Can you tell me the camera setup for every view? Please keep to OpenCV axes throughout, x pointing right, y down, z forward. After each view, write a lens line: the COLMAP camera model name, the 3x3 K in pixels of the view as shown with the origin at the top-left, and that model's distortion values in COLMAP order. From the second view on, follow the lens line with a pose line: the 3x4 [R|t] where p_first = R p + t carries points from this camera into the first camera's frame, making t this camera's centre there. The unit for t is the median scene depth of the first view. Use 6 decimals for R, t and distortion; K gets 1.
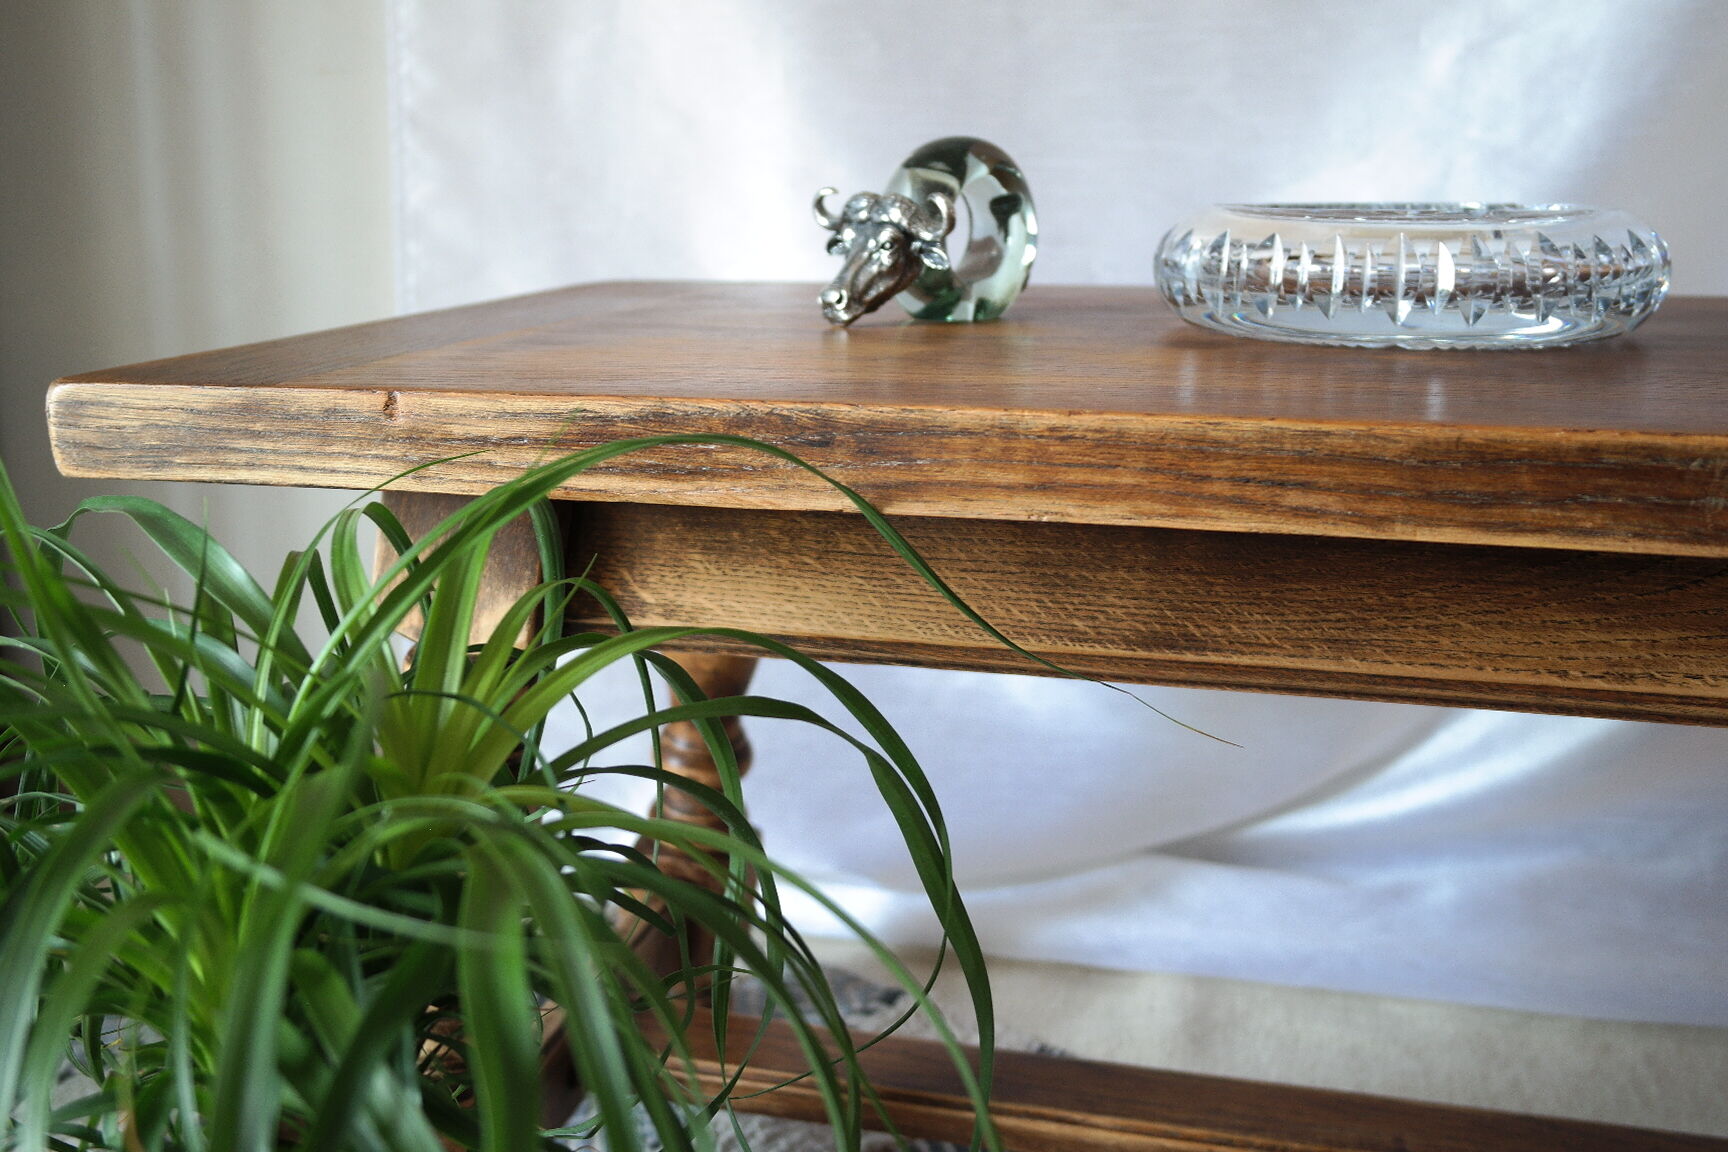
lens RADIAL K [[1787.6, 0, 872.5], [0, 1787.6, 575.3], [0, 0, 1]] dist [0.011793, 0.000000]
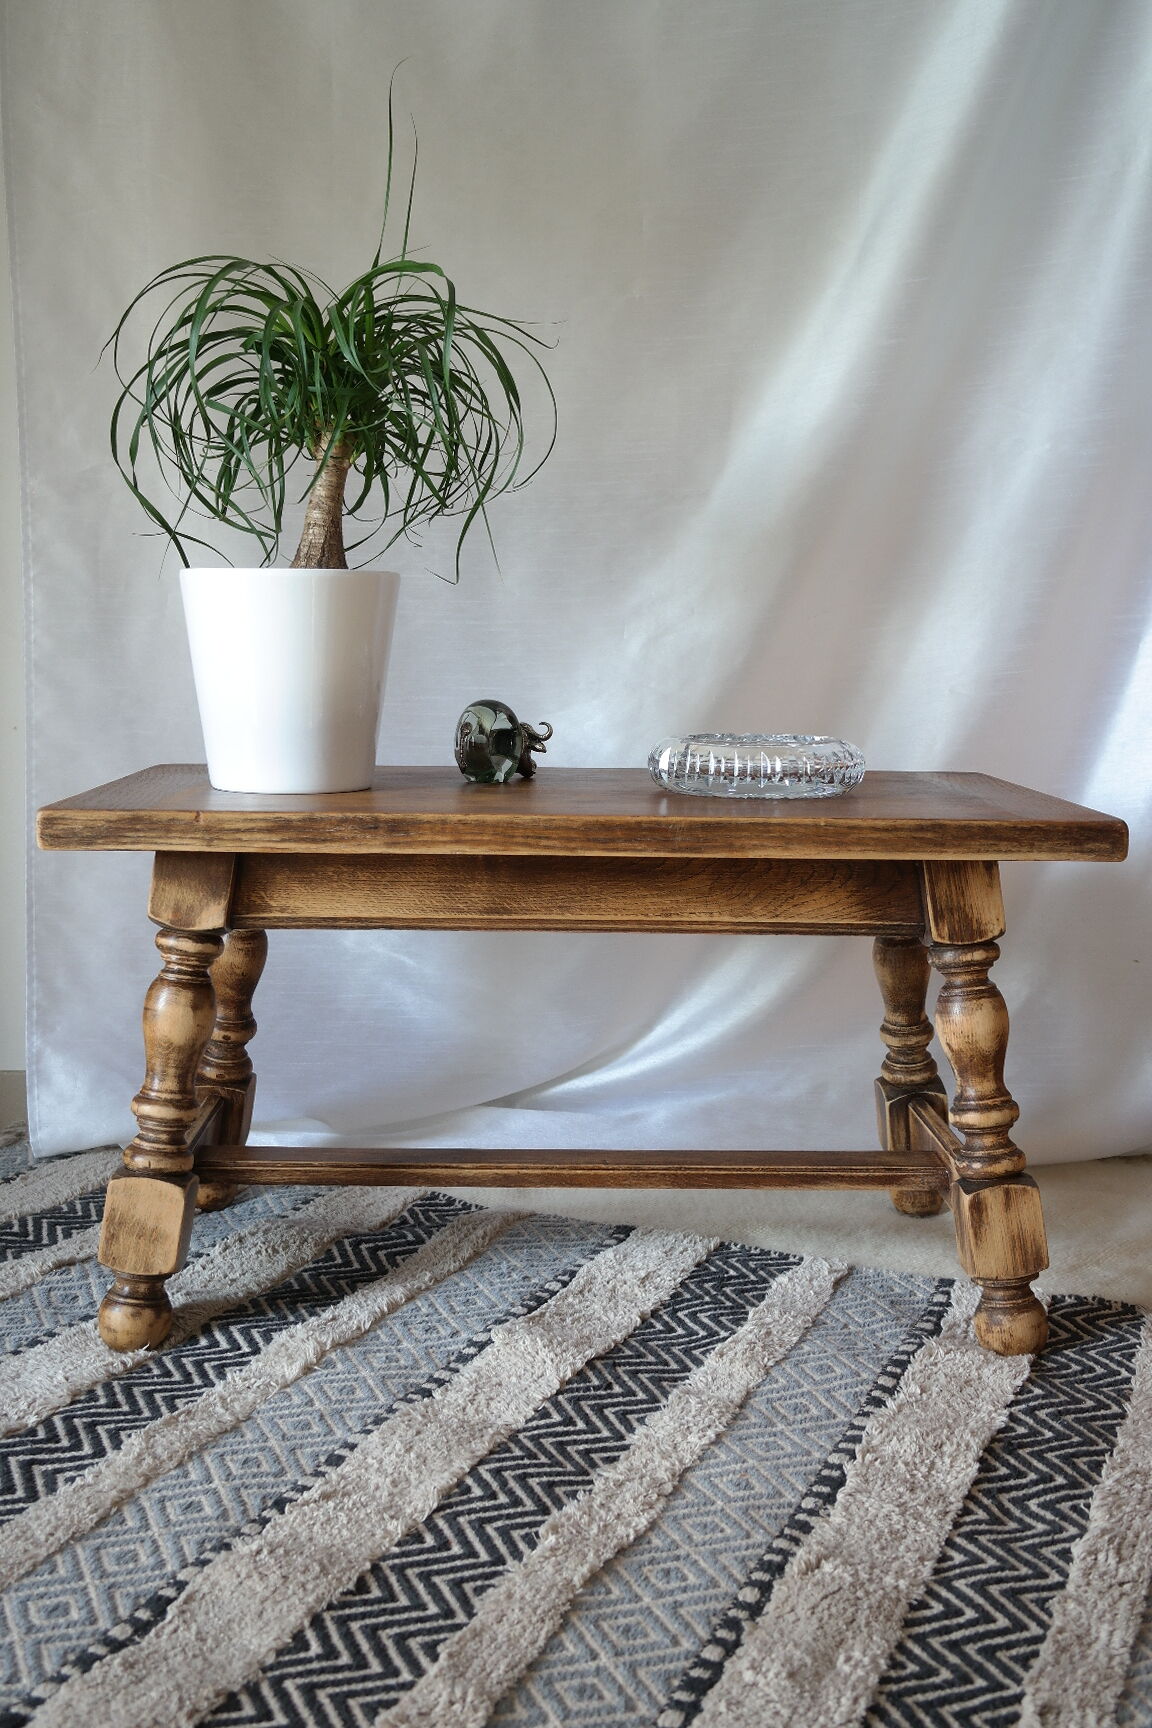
lens RADIAL K [[1787.6, 0, 569.0], [0, 1787.6, 876.8], [0, 0, 1]] dist [0.011793, 0.000000]
pose [[0.968717, -0.020065, 0.247355, -0.358814], [0.043717, 0.994936, -0.090501, 0.223947], [-0.244287, 0.098484, 0.964689, -1.456904]]
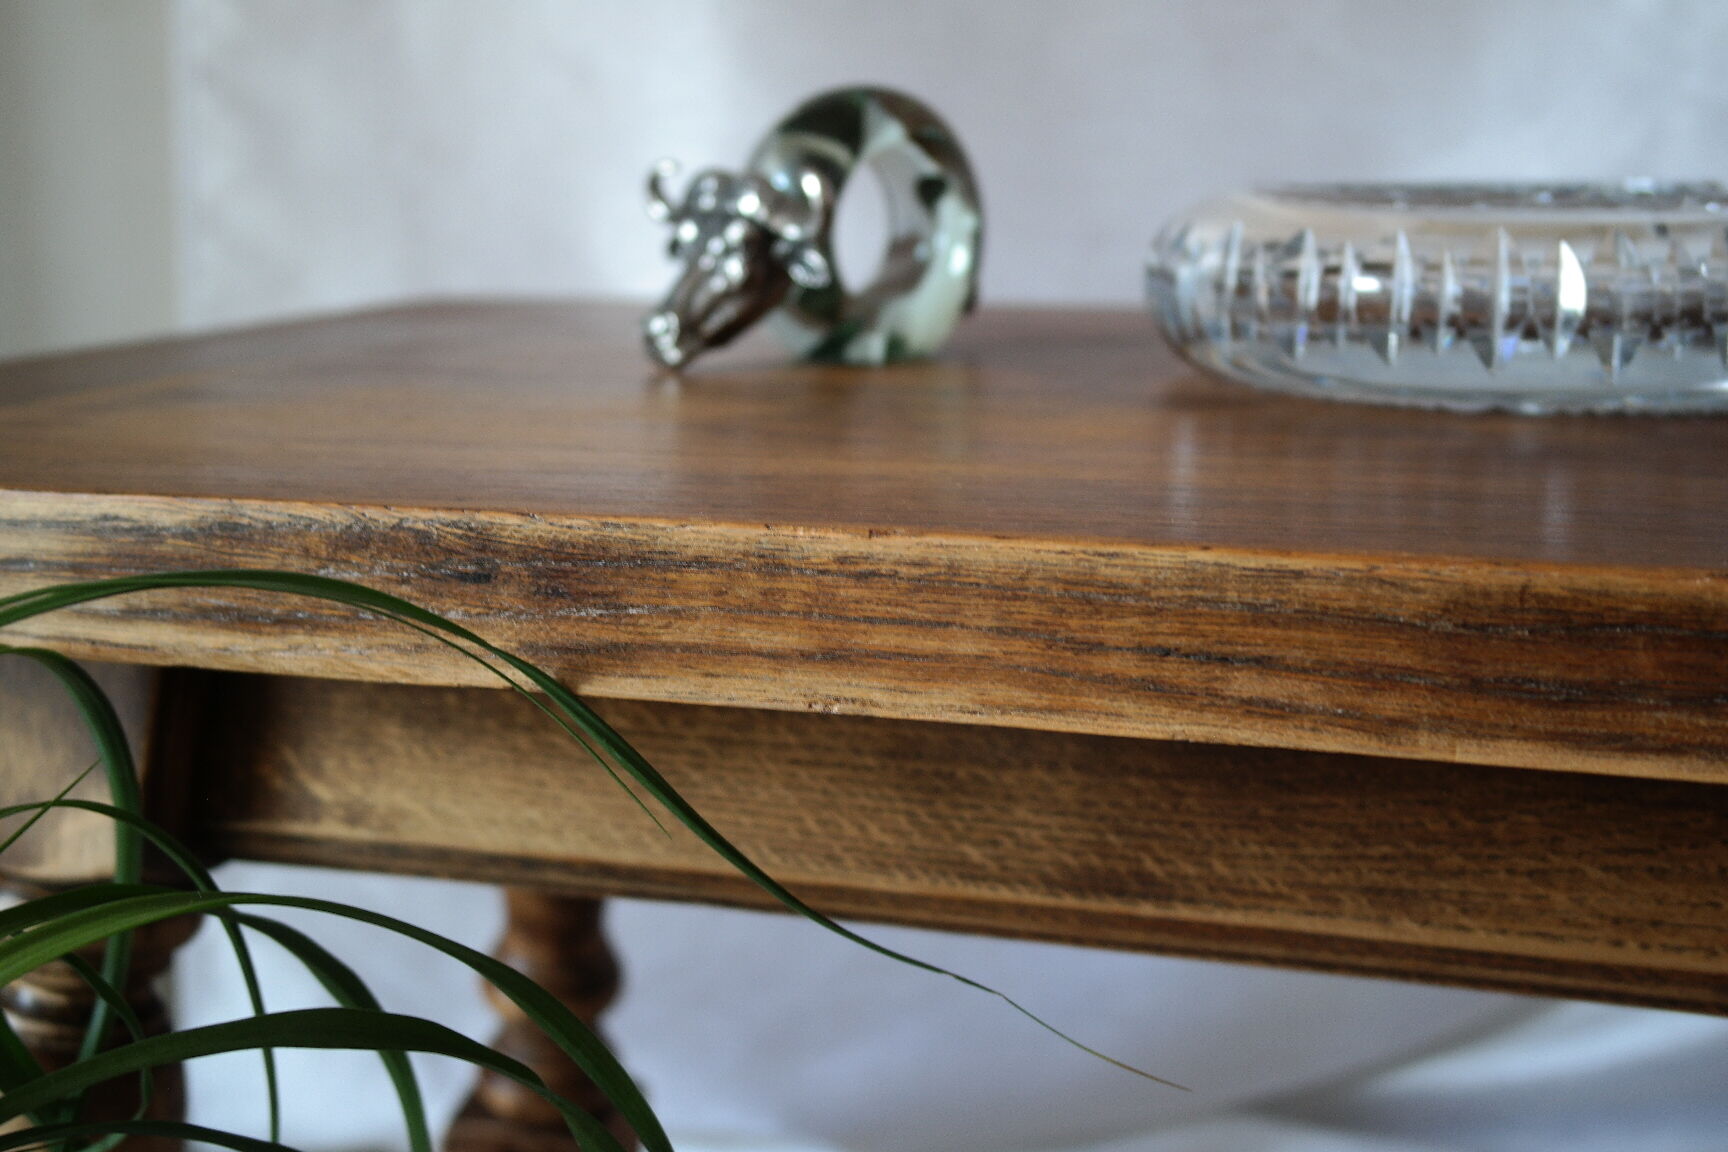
lens RADIAL K [[2283.0, 0, 853.4], [0, 2283.0, 576.5], [0, 0, 1]] dist [0.020119, 0.000000]
pose [[0.998356, 0.006525, -0.056938, 0.122707], [-0.008656, 0.999268, -0.037256, -0.040108], [0.056653, 0.037688, 0.997682, 0.205517]]
